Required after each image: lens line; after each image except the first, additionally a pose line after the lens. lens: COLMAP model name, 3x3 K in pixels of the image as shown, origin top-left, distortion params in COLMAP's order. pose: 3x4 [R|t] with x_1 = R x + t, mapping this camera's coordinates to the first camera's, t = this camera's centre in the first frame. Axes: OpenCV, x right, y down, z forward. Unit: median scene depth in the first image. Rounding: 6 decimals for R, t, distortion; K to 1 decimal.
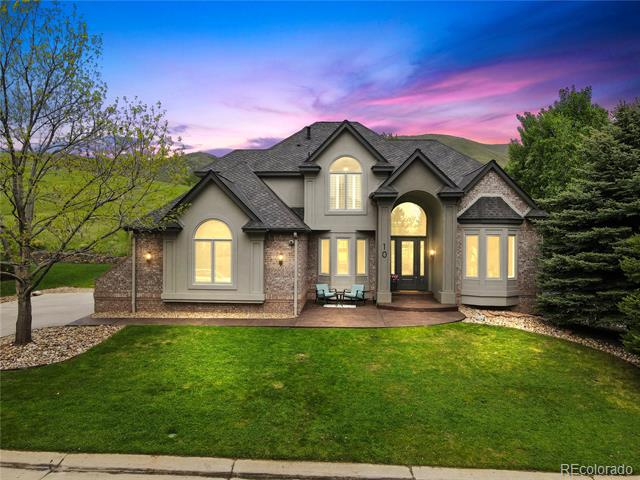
lens RADIAL K [[479.1, 0, 318.1], [0, 479.1, 238.9], [0, 0, 1]] dist [0.008451, 0.010042]
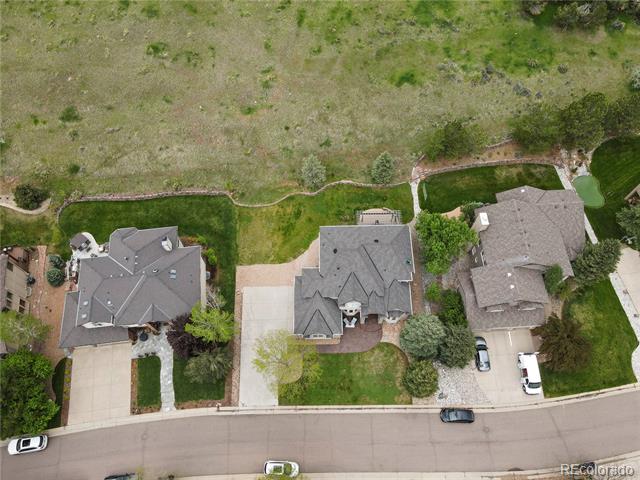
lens RADIAL K [[479.1, 0, 318.1], [0, 479.1, 238.9], [0, 0, 1]] dist [0.008451, 0.010042]
pose [[0.998184, -0.060001, 0.005315, -0.193636], [0.021976, 0.444903, 0.895309, -3.739095], [-0.056084, -0.893567, 0.445413, -0.018458]]
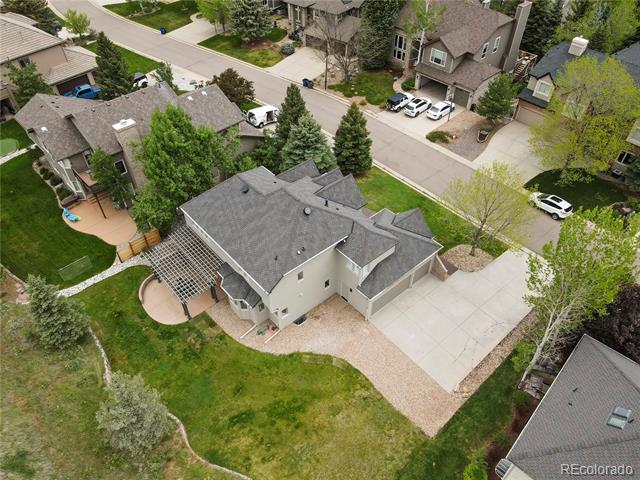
lens RADIAL K [[465.1, 0, 319.0], [0, 465.1, 242.4], [0, 0, 1]] dist [0.024880, -0.009048]
pose [[-0.689437, -0.506074, 0.518232, -1.162390], [0.001495, 0.714453, 0.699682, -1.628567], [-0.724344, 0.483162, -0.491814, 2.546040]]
